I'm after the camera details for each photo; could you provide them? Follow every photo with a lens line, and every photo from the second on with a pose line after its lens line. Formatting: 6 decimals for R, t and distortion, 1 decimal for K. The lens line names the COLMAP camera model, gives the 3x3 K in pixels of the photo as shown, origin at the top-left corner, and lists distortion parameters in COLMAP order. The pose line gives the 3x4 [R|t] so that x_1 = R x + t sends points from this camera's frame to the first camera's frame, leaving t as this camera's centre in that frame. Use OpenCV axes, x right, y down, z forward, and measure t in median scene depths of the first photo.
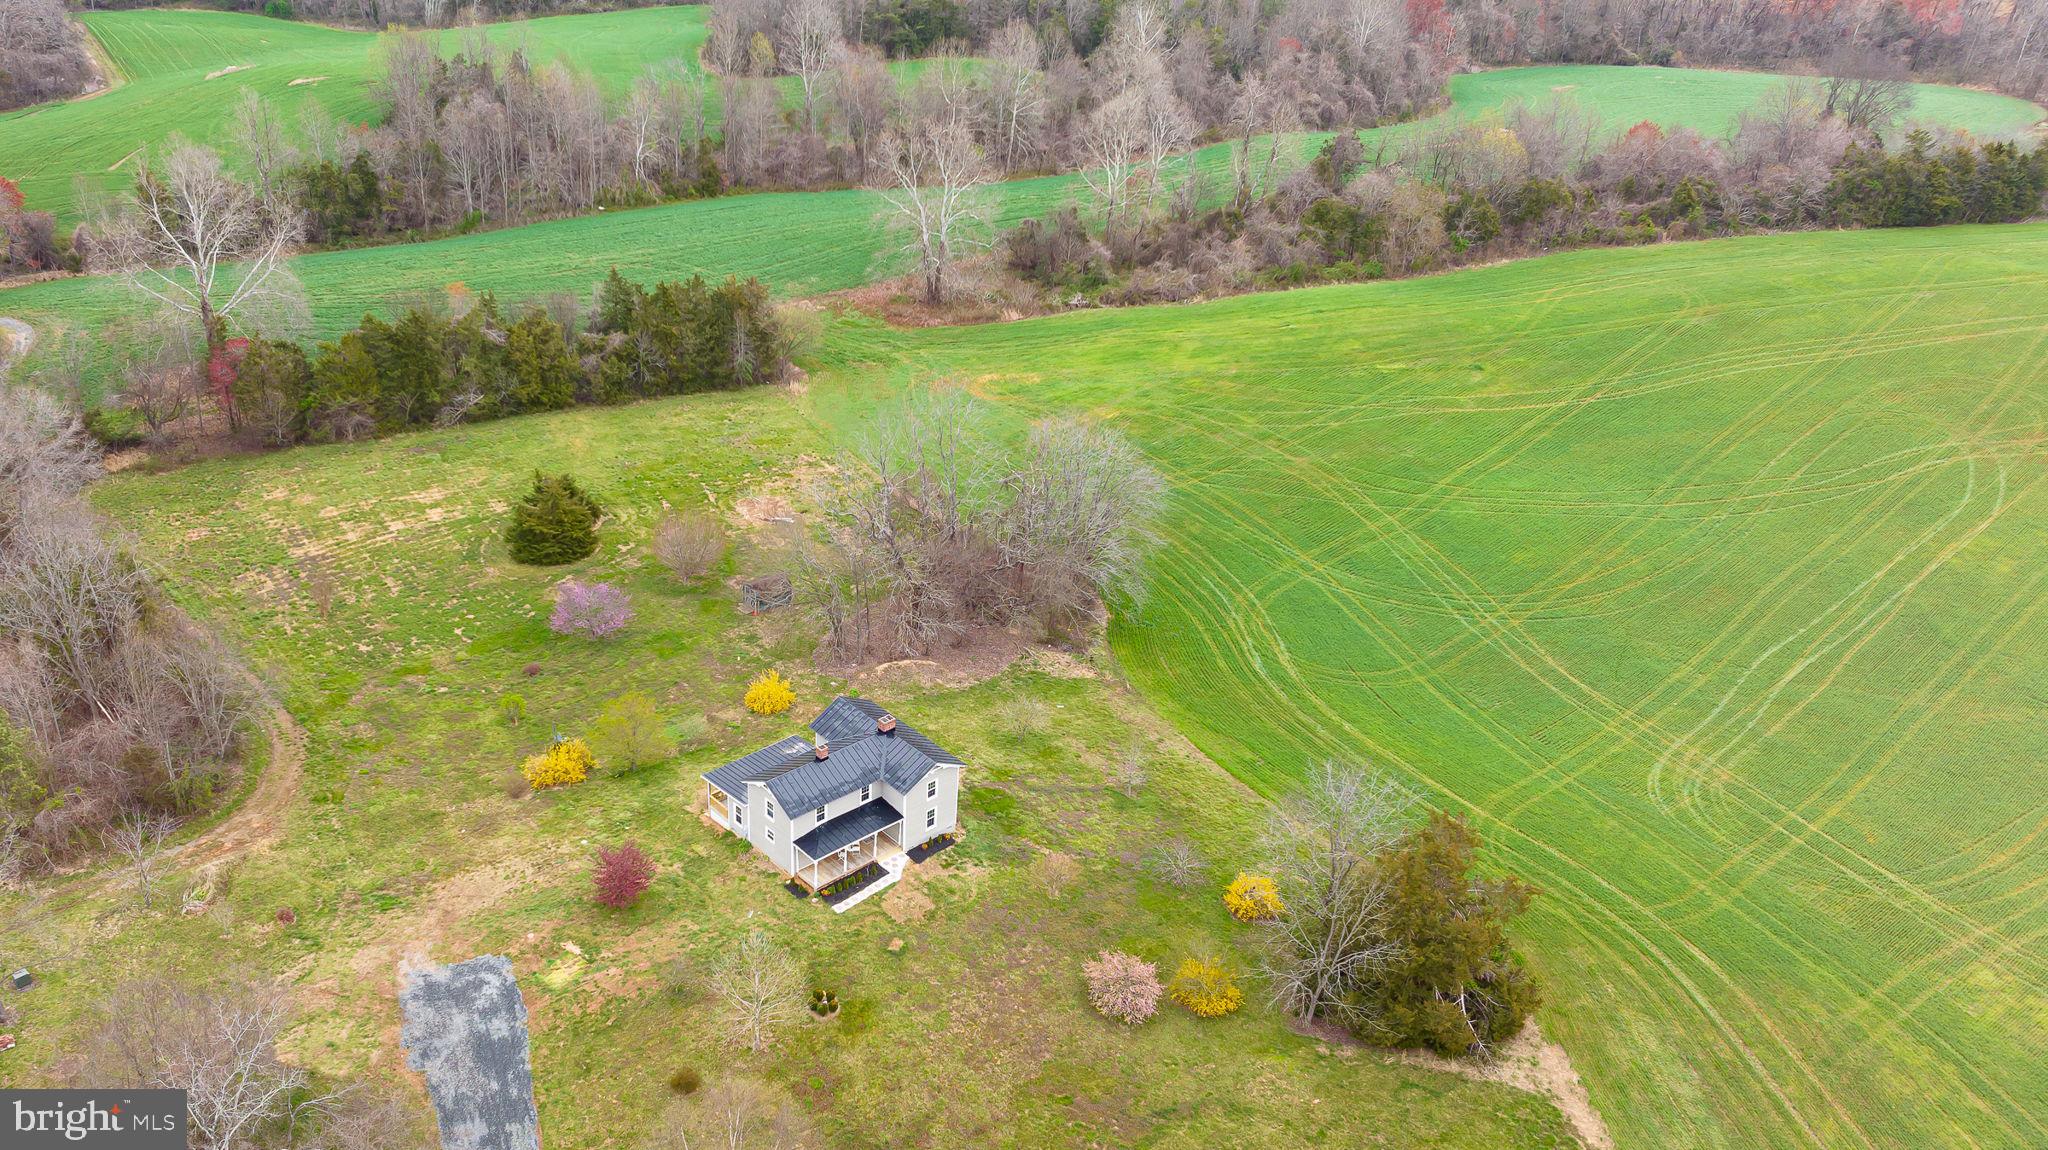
lens RADIAL K [[1718.6, 0, 848.5], [0, 1718.6, 680.0], [0, 0, 1]] dist [-0.015726, 0.005302]
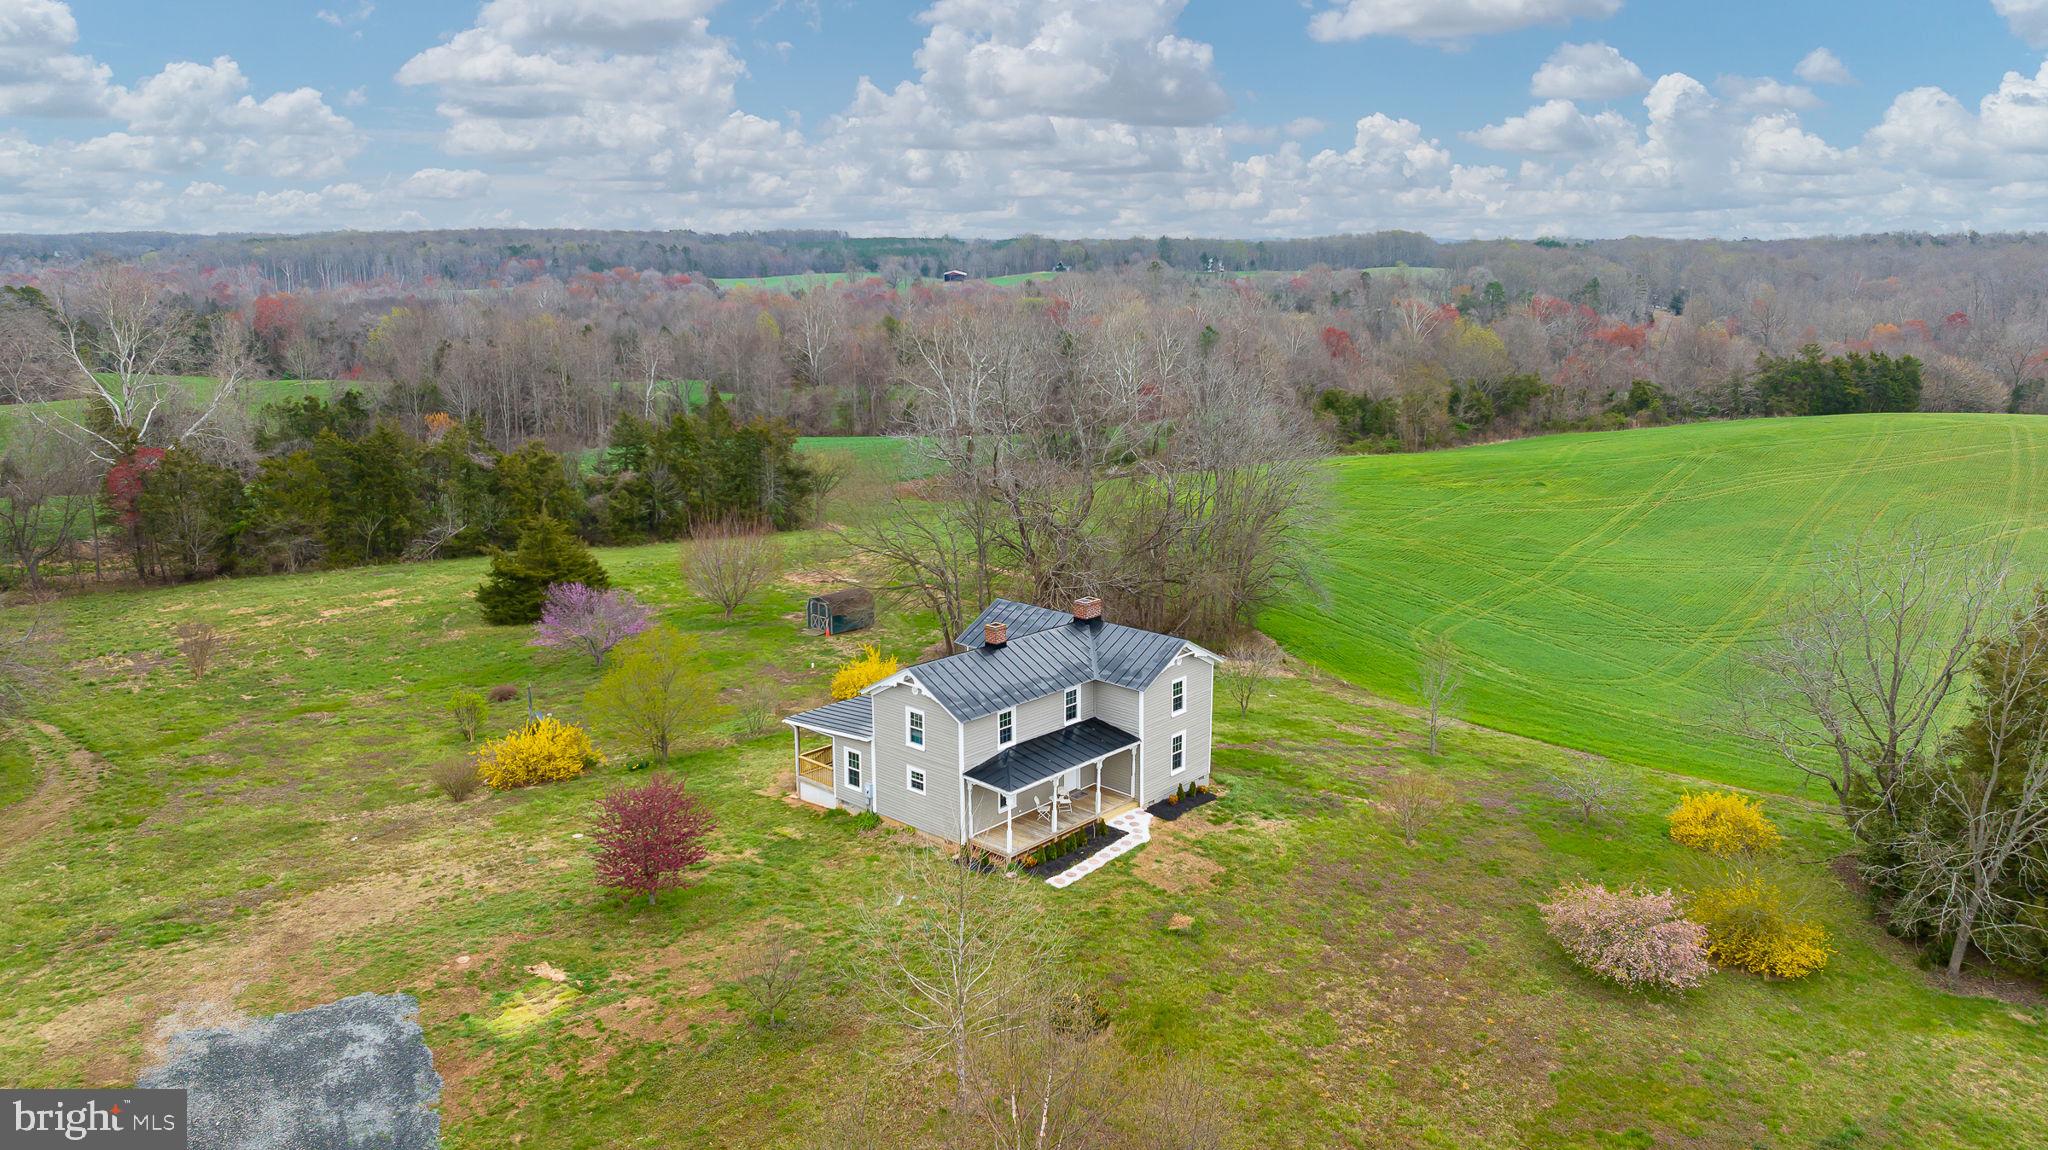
lens RADIAL K [[1442.7, 0, 1037.0], [0, 1442.7, 567.8], [0, 0, 1]] dist [-0.029927, 0.024533]
pose [[0.987085, -0.043204, 0.154263, -0.053541], [0.091879, 0.941510, -0.324219, 0.127137], [-0.131232, 0.334205, 0.933319, 0.367379]]
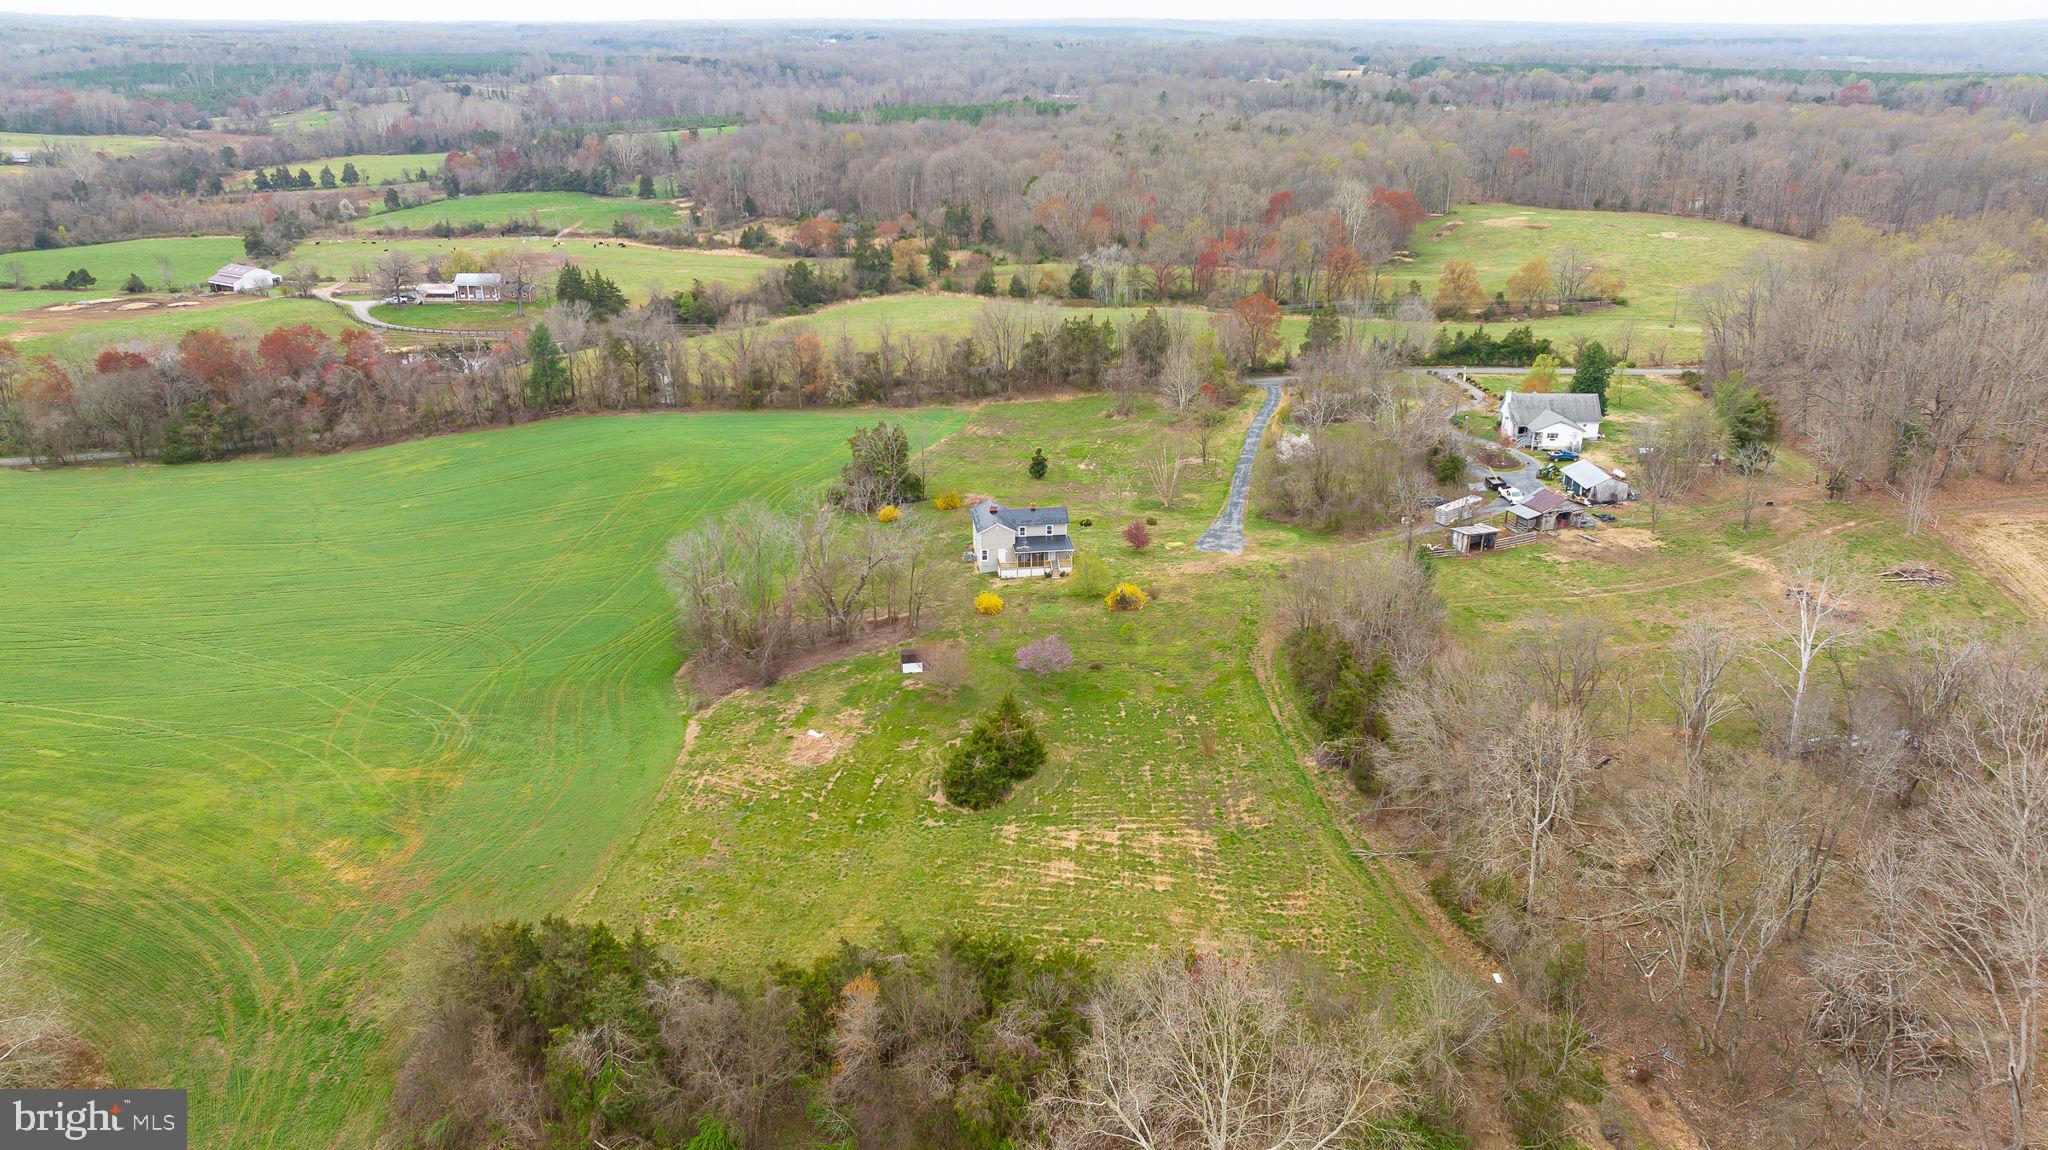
lens RADIAL K [[1442.7, 0, 1031.7], [0, 1442.7, 576.2], [0, 0, 1]] dist [-0.029927, 0.024533]
pose [[-0.857246, -0.201724, 0.473748, -0.608297], [0.262012, 0.621147, 0.738597, -0.848291], [-0.443260, 0.757287, -0.479622, 1.336614]]
